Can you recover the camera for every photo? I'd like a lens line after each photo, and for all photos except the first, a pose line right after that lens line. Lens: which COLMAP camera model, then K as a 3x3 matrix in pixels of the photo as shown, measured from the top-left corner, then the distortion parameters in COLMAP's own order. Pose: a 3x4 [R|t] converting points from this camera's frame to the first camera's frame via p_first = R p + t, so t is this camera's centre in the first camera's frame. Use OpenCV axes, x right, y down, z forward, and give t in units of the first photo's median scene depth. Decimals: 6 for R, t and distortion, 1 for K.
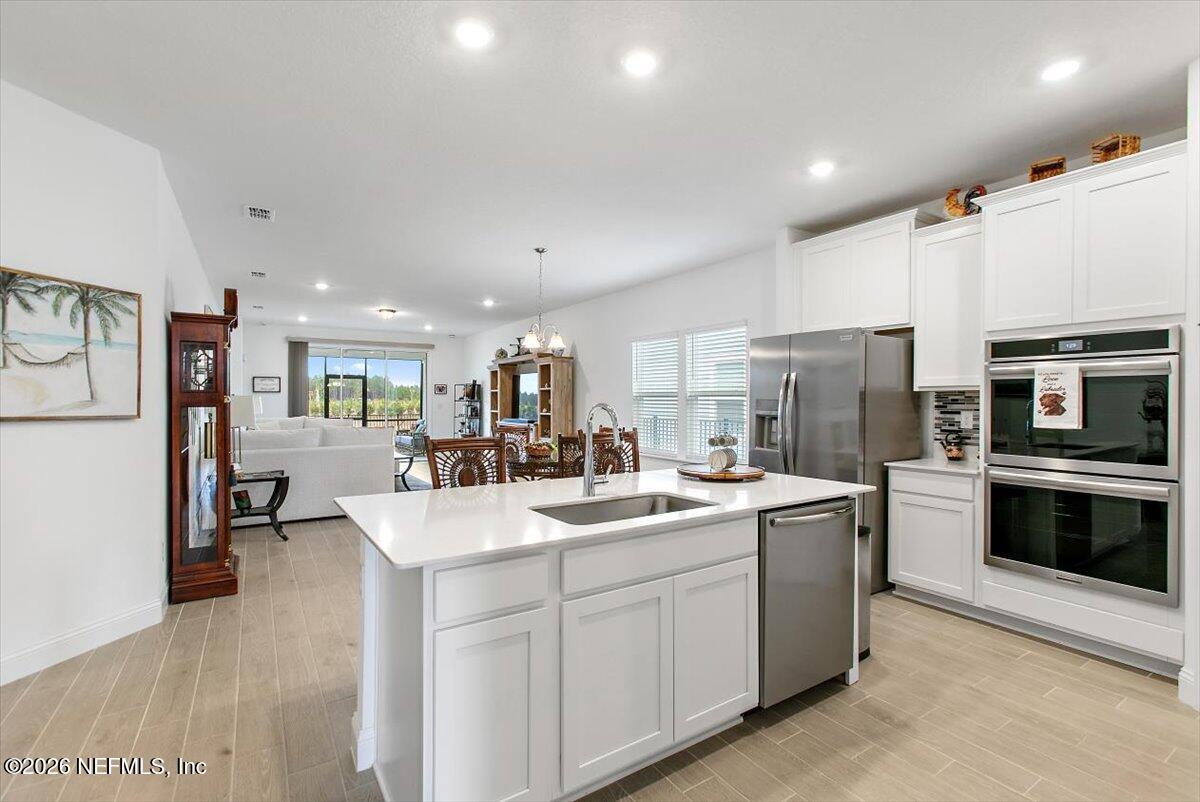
lens RADIAL K [[542.1, 0, 591.6], [0, 542.1, 404.3], [0, 0, 1]] dist [-0.002553, 0.003127]
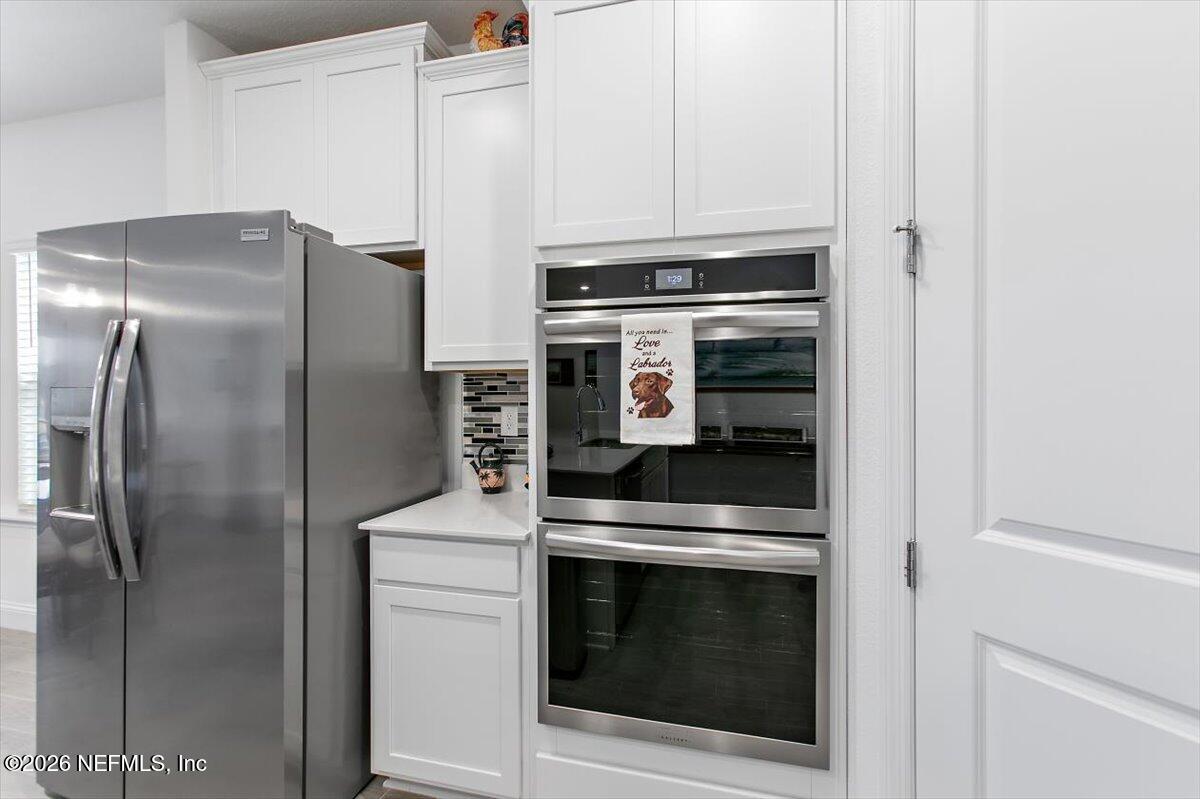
lens RADIAL K [[542.1, 0, 600.7], [0, 542.1, 382.5], [0, 0, 1]] dist [-0.002553, 0.003127]
pose [[0.726100, 0.003548, 0.687580, 0.434597], [0.009944, 0.999828, -0.015660, -0.003784], [-0.687517, 0.018208, 0.725940, 0.609461]]
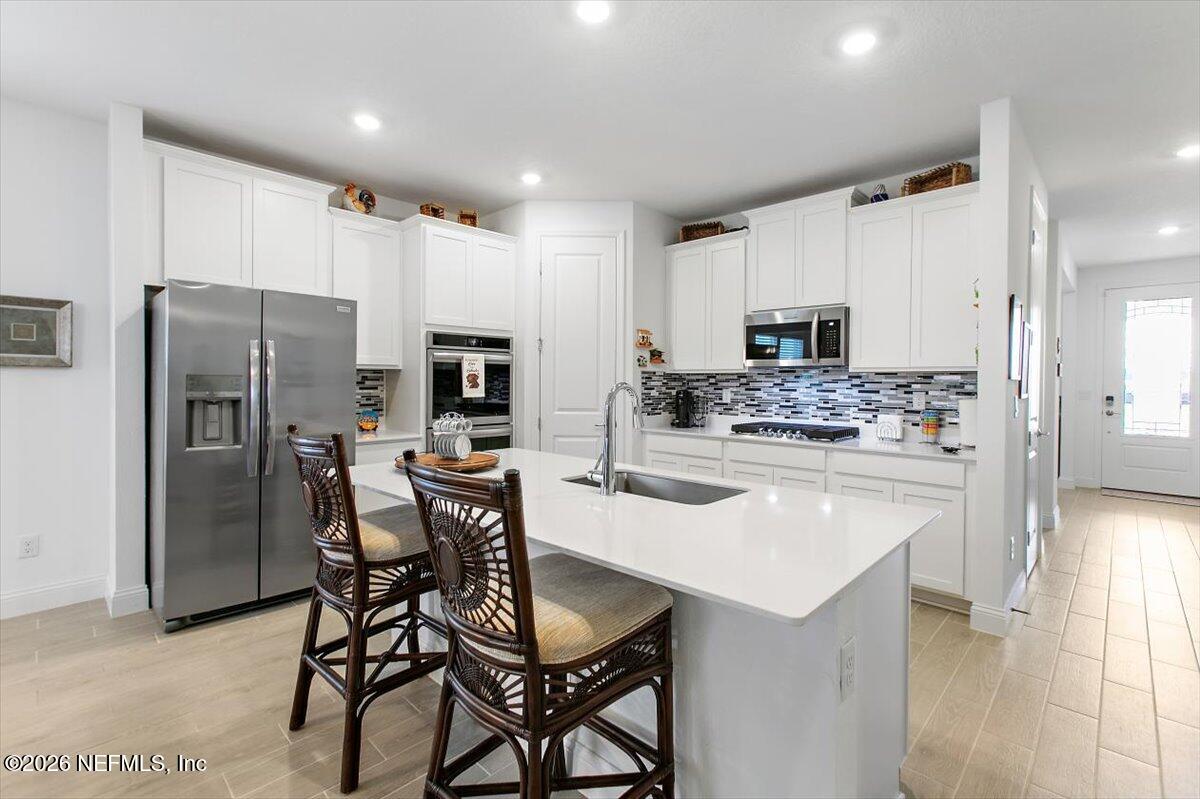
lens RADIAL K [[542.1, 0, 603.1], [0, 542.1, 393.8], [0, 0, 1]] dist [-0.002553, 0.003127]
pose [[-0.233198, -0.027418, 0.972043, -0.604559], [0.002708, 0.999580, 0.028844, -0.006053], [-0.972425, 0.009358, -0.233026, 0.897853]]
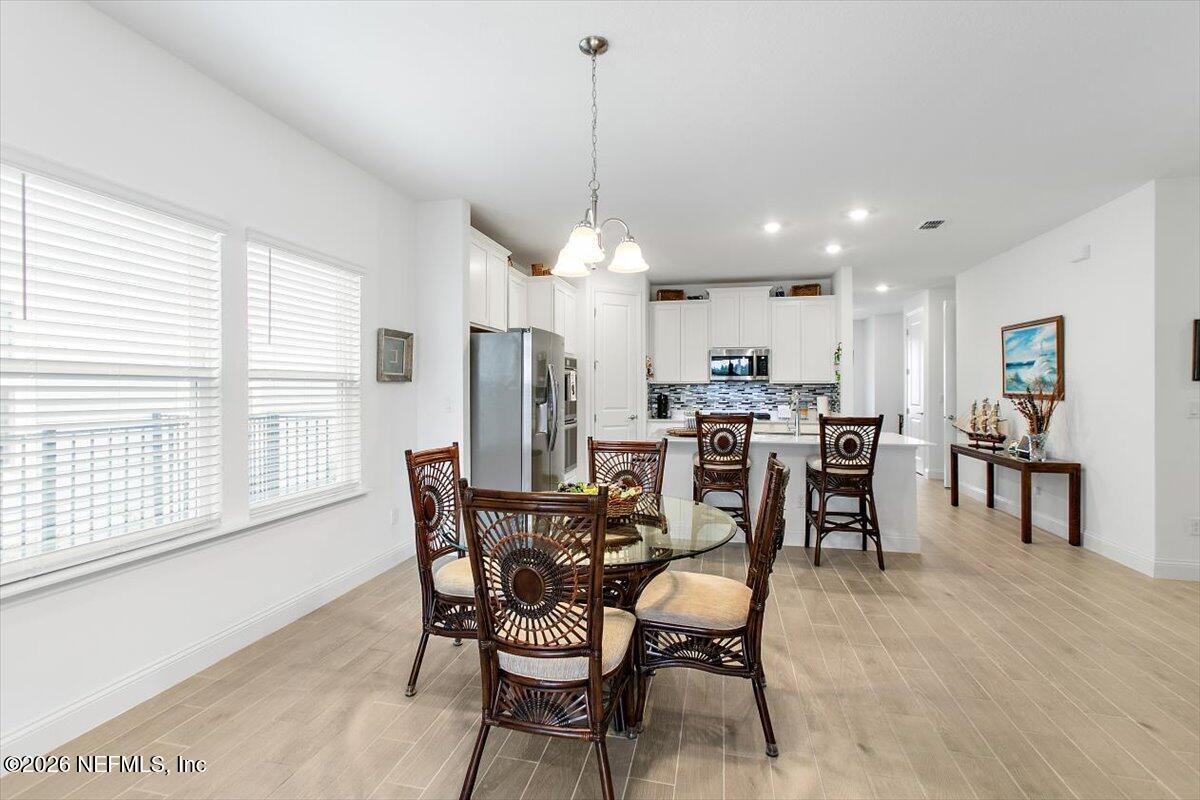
lens RADIAL K [[542.1, 0, 599.8], [0, 542.1, 384.4], [0, 0, 1]] dist [-0.002553, 0.003127]
pose [[-0.701861, 0.003732, 0.712304, -0.673012], [0.005685, 0.999984, 0.000363, -0.018616], [-0.712291, 0.004304, -0.701871, 2.168767]]
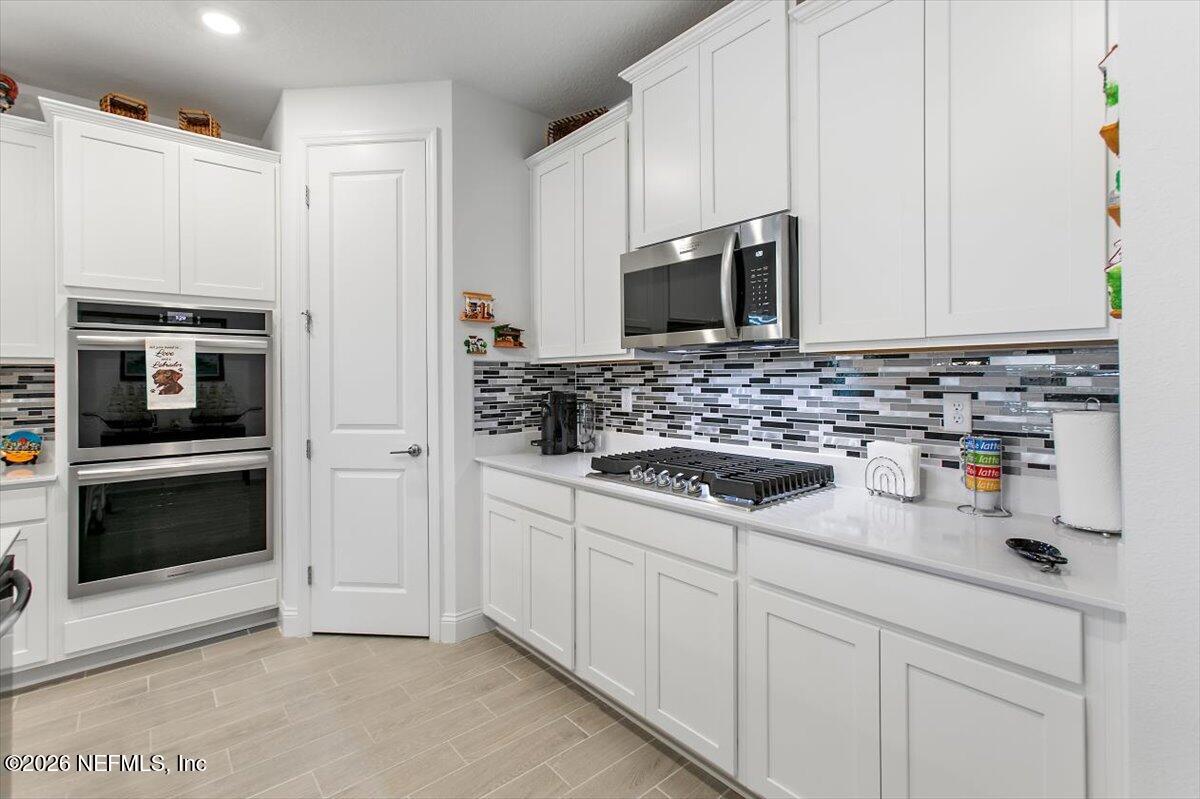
lens RADIAL K [[542.1, 0, 595.1], [0, 542.1, 379.2], [0, 0, 1]] dist [-0.002553, 0.003127]
pose [[-0.129492, -0.005664, 0.991564, -0.106022], [0.017757, 0.999810, 0.008030, 0.000653], [-0.991421, 0.018647, -0.129367, 0.379581]]
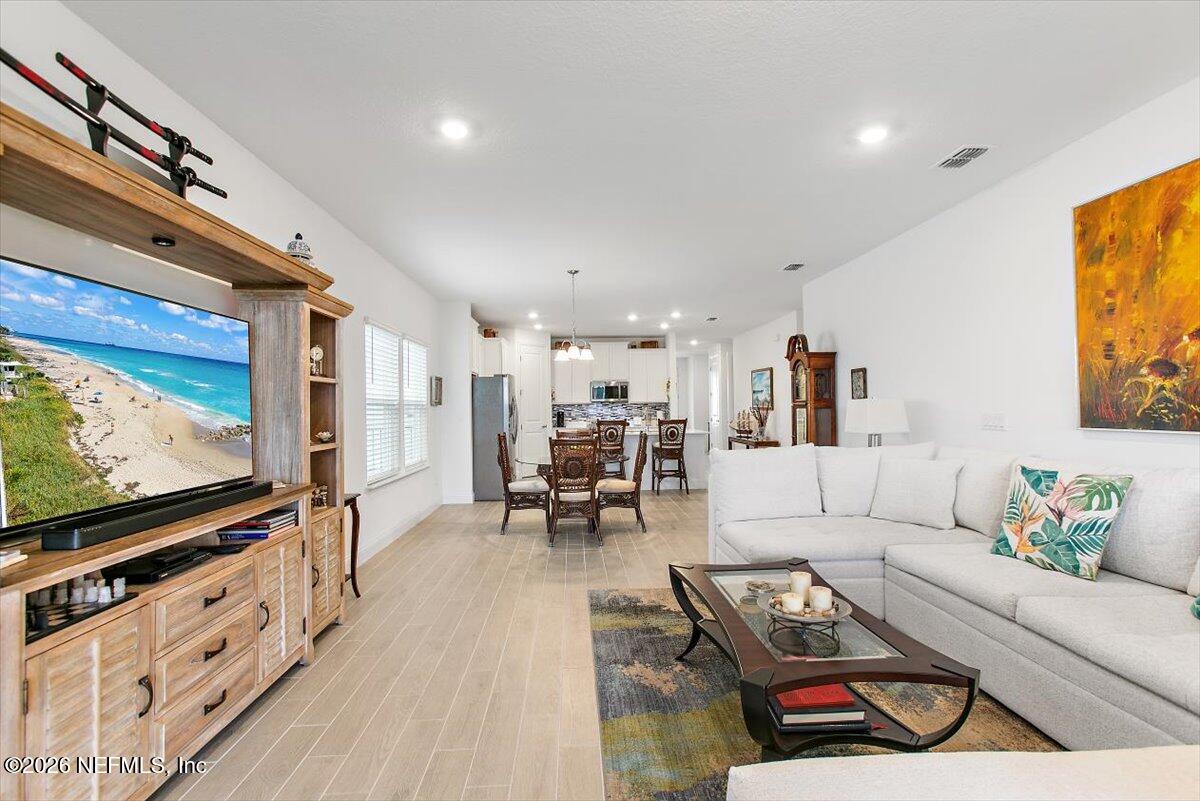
lens RADIAL K [[542.1, 0, 597.1], [0, 542.1, 402.4], [0, 0, 1]] dist [-0.002553, 0.003127]
pose [[-0.867956, 0.016842, 0.496356, -1.148557], [0.019400, 0.999812, -0.000001, -0.027369], [-0.496263, 0.009628, -0.868119, 3.270203]]
